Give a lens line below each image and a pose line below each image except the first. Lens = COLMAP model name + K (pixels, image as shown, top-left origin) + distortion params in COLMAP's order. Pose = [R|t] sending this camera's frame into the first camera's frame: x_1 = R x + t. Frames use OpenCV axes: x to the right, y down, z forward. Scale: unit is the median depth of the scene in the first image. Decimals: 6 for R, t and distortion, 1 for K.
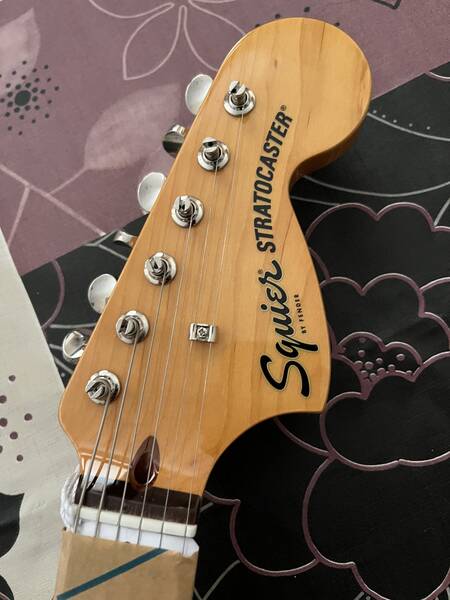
lens RADIAL K [[458.0, 0, 229.1], [0, 458.0, 298.8], [0, 0, 1]] dist [-0.016666, -0.044504]
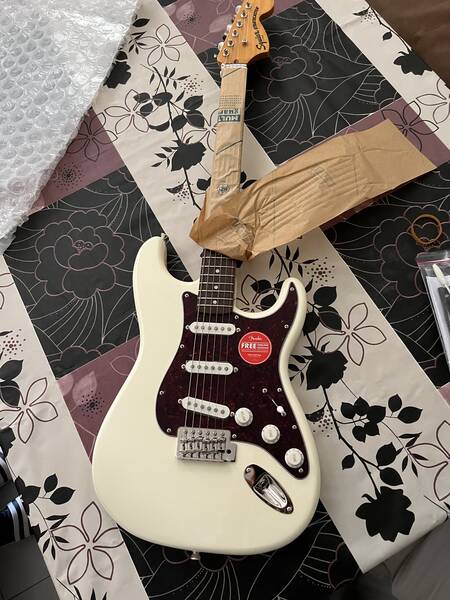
lens RADIAL K [[458.0, 0, 223.8], [0, 458.0, 303.3], [0, 0, 1]] dist [-0.016666, -0.044504]
pose [[0.998529, -0.051628, 0.016540, -0.536246], [0.053350, 0.990008, -0.130528, 3.682155], [-0.009636, 0.131219, 0.991307, -3.751909]]
